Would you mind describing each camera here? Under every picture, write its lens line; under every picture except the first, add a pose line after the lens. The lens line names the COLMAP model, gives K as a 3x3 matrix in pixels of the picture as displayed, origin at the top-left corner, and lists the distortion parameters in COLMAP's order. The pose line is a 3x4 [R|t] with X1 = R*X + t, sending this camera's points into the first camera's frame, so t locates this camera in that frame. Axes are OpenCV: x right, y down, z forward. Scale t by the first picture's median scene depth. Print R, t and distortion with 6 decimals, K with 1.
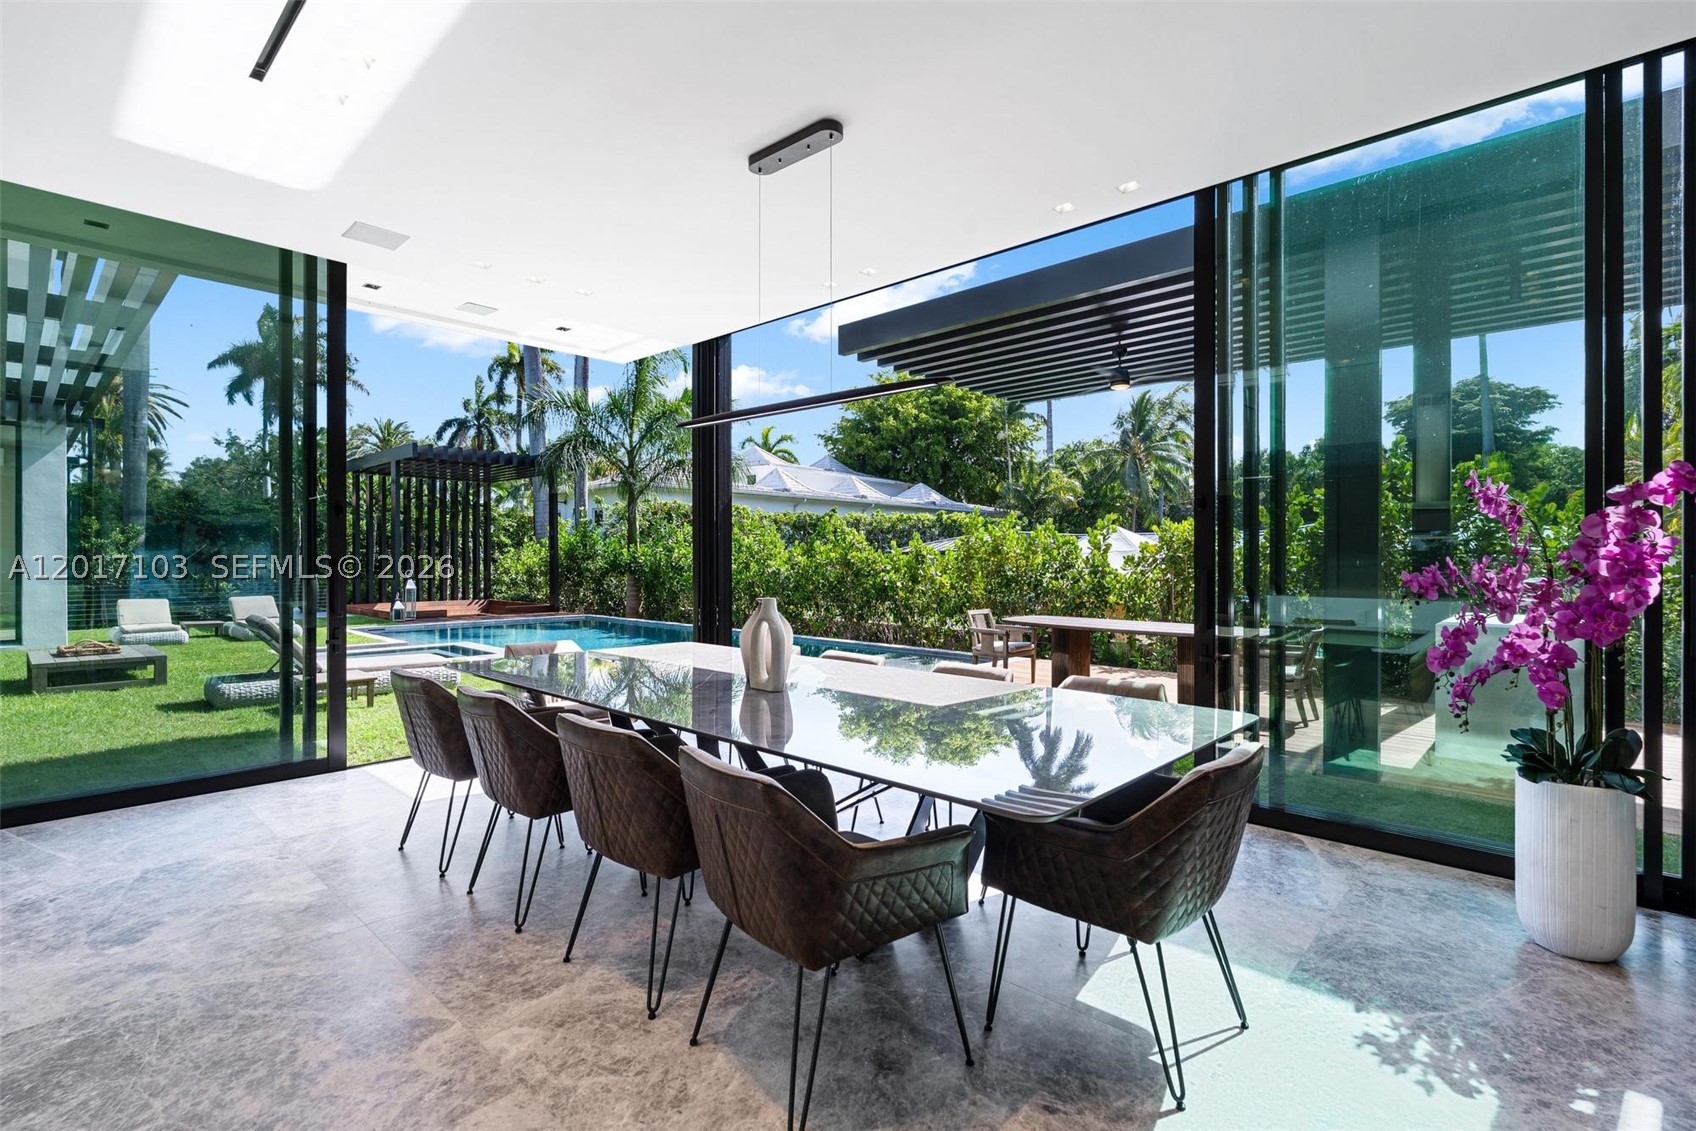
lens RADIAL K [[801.9, 0, 849.0], [0, 801.9, 560.9], [0, 0, 1]] dist [-0.000629, 0.000423]
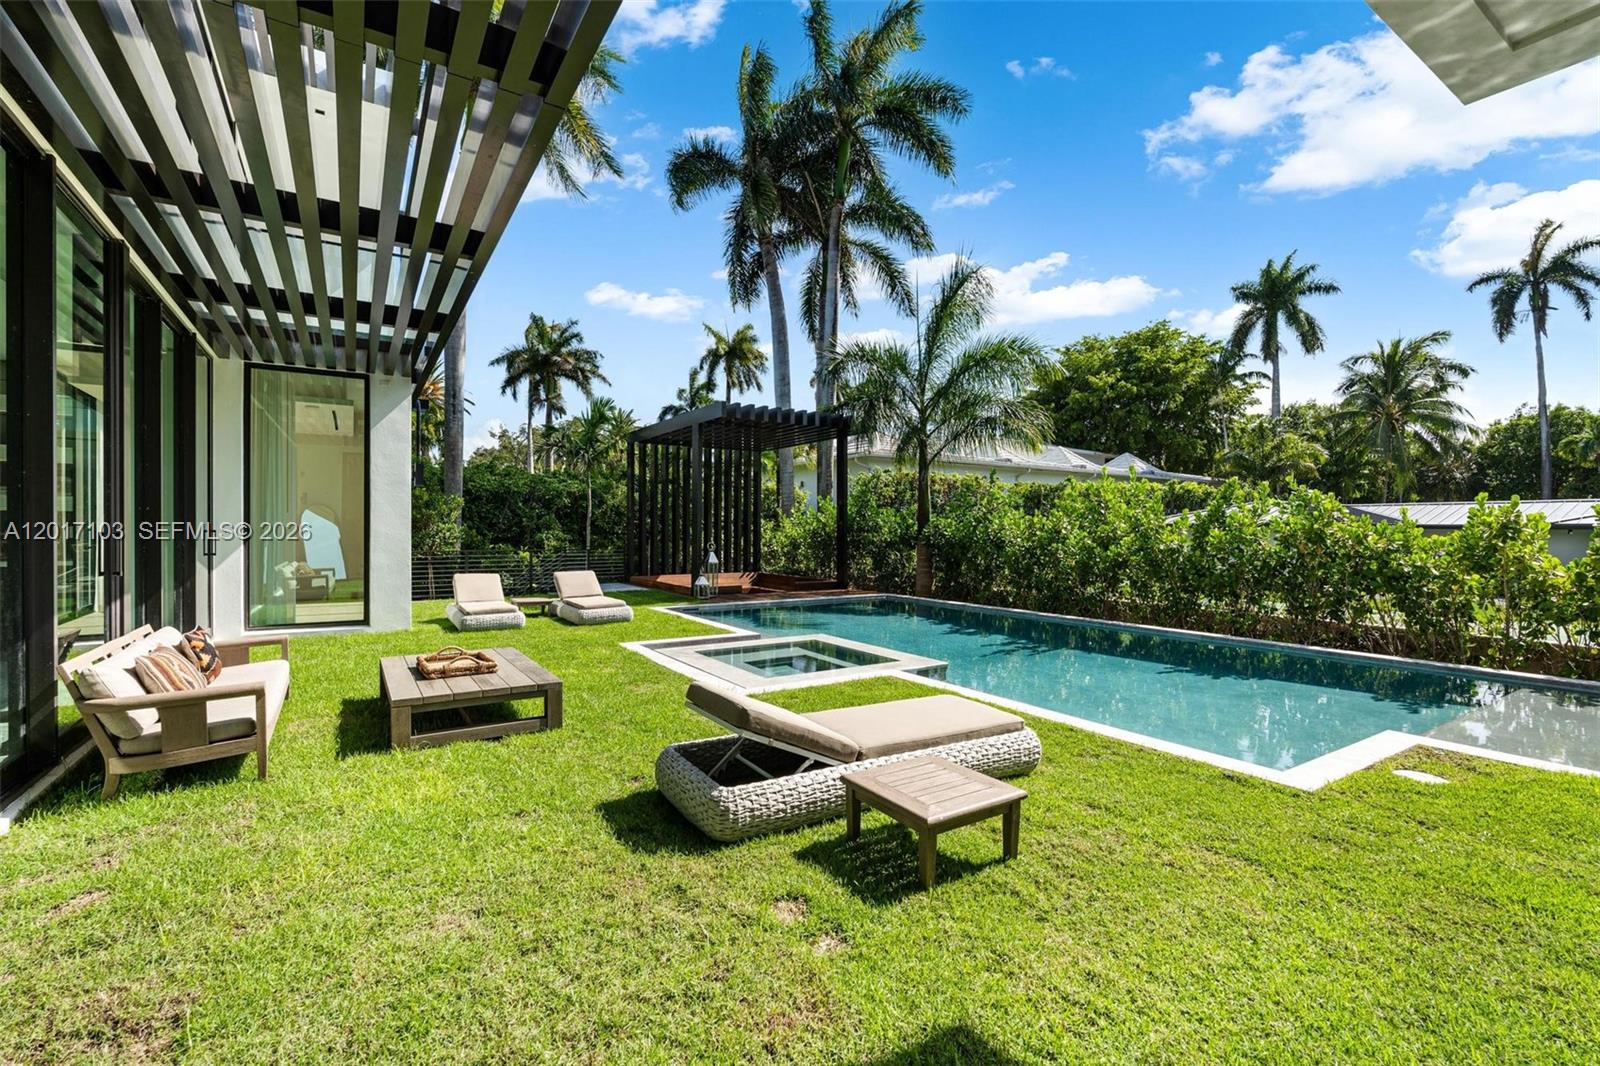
lens RADIAL K [[706.2, 0, 793.5], [0, 706.2, 529.6], [0, 0, 1]] dist [0.005184, -0.000256]
pose [[0.968364, 0.004586, -0.249500, -0.224797], [-0.005132, 0.999986, -0.001536, -0.002105], [0.249490, 0.002768, 0.968373, 0.210792]]
